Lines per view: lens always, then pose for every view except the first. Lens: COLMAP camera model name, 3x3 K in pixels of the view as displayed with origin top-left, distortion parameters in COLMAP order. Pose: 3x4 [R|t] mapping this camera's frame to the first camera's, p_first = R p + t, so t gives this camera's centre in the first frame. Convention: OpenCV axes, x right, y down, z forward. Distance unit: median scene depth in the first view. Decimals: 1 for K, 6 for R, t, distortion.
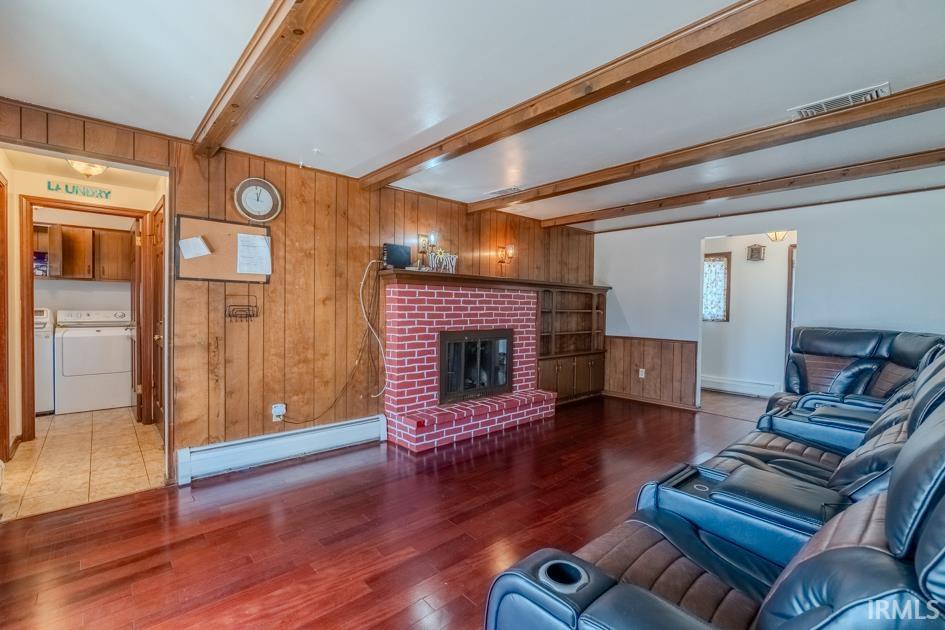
lens RADIAL K [[425.1, 0, 467.1], [0, 425.1, 315.2], [0, 0, 1]] dist [-0.000754, 0.000374]
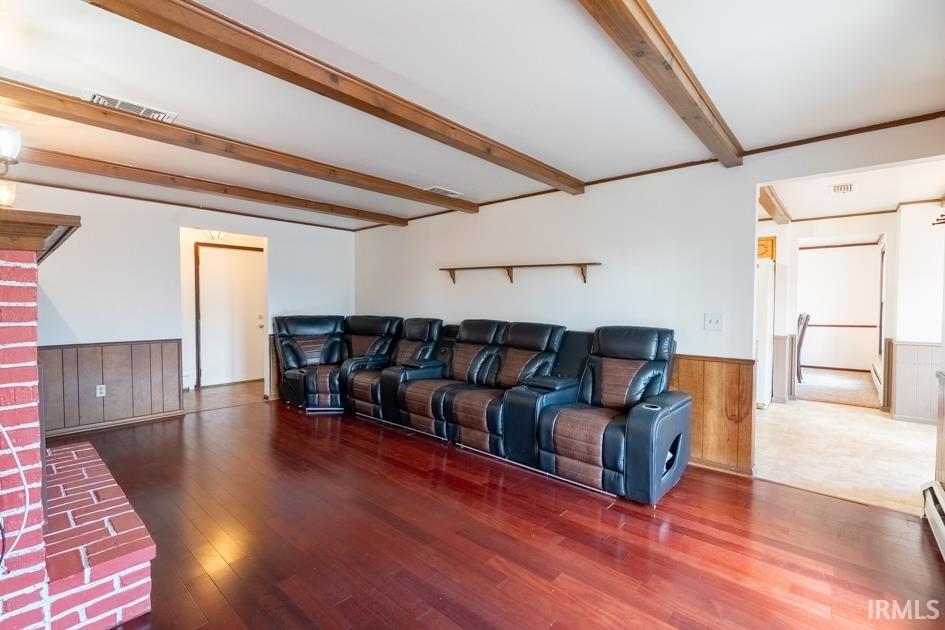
lens RADIAL K [[425.1, 0, 465.7], [0, 425.1, 312.0], [0, 0, 1]] dist [-0.000754, 0.000374]
pose [[-0.143139, -0.027496, 0.989320, -0.850494], [0.020569, 0.999315, 0.030750, -0.023451], [-0.989489, 0.024751, -0.142476, 0.956792]]
